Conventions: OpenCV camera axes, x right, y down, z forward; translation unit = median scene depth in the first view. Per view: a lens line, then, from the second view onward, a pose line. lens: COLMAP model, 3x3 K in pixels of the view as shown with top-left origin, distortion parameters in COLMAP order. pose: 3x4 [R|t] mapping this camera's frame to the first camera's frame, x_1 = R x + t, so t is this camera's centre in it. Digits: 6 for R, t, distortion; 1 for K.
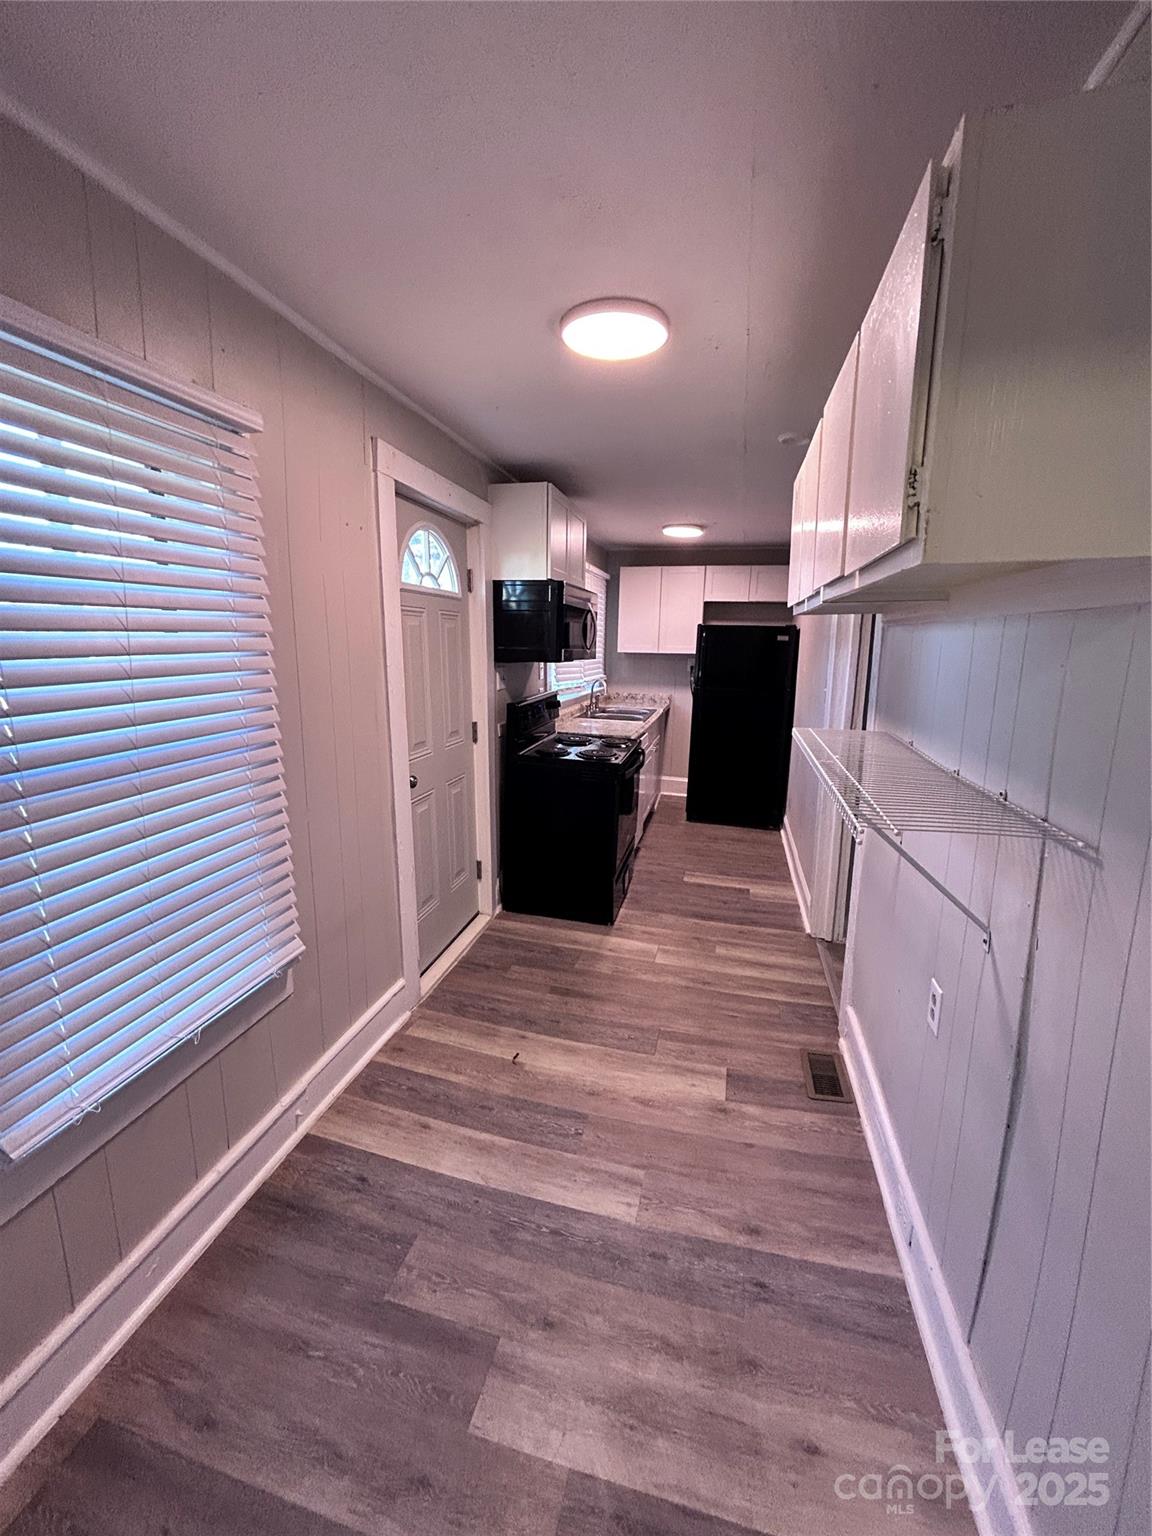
lens RADIAL K [[618.9, 0, 569.3], [0, 618.9, 763.8], [0, 0, 1]] dist [-0.008077, 0.001593]
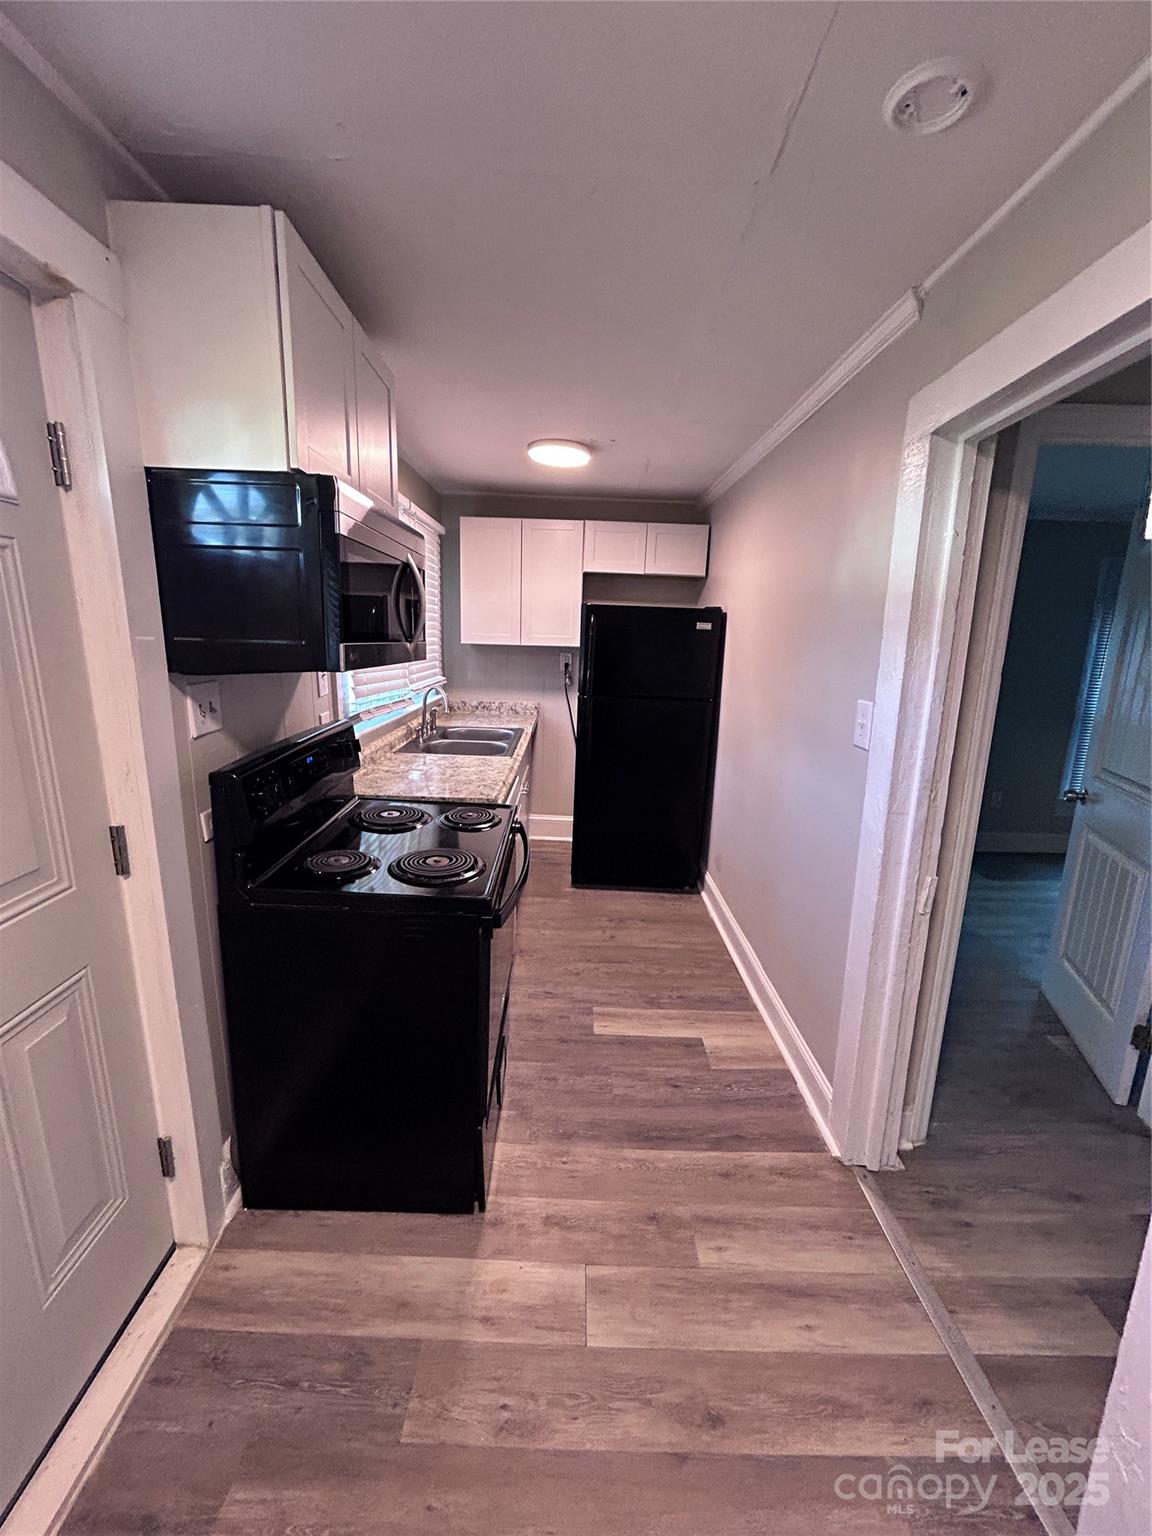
lens RADIAL K [[618.9, 0, 578.1], [0, 618.9, 767.6], [0, 0, 1]] dist [-0.008077, 0.001593]
pose [[0.964276, -0.045440, 0.260973, 0.023214], [0.038524, 0.998759, 0.031559, -0.076631], [-0.262083, -0.020378, 0.964830, 0.388820]]
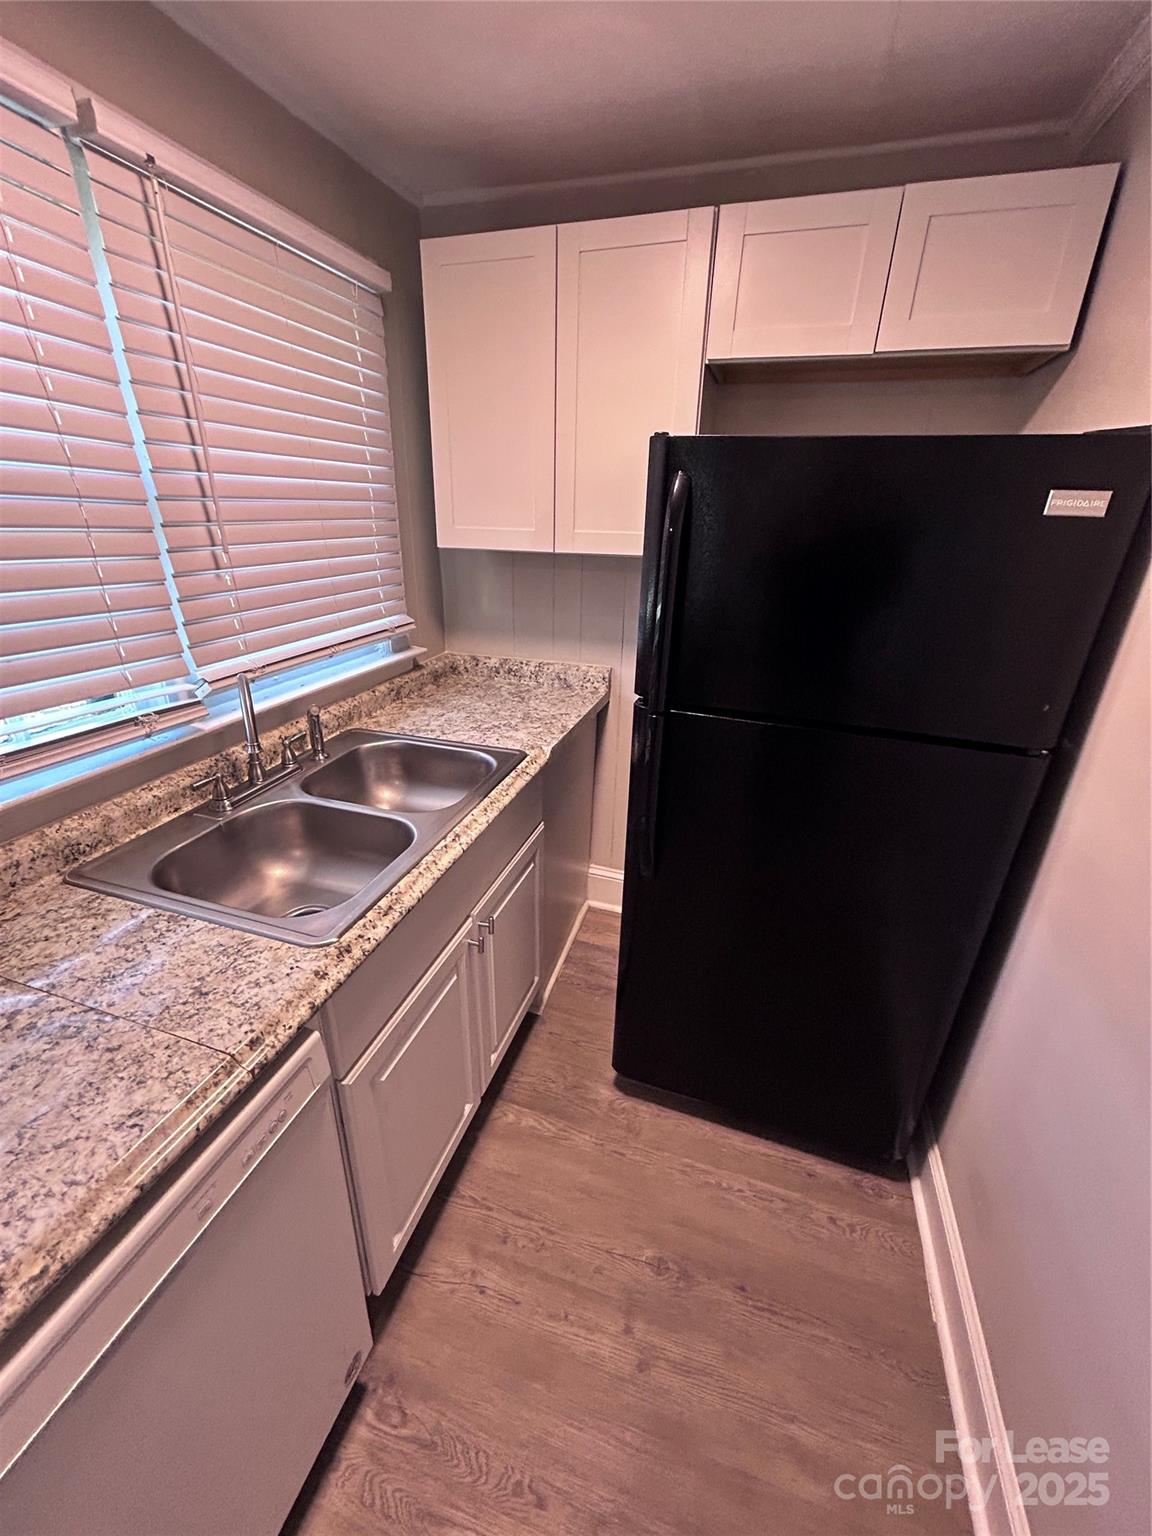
lens RADIAL K [[618.9, 0, 576.9], [0, 618.9, 769.4], [0, 0, 1]] dist [-0.008077, 0.001593]
pose [[0.999303, 0.017422, -0.033027, 0.210529], [-0.010428, 0.979503, 0.201160, -0.169423], [0.035855, -0.200676, 0.979001, 0.841975]]
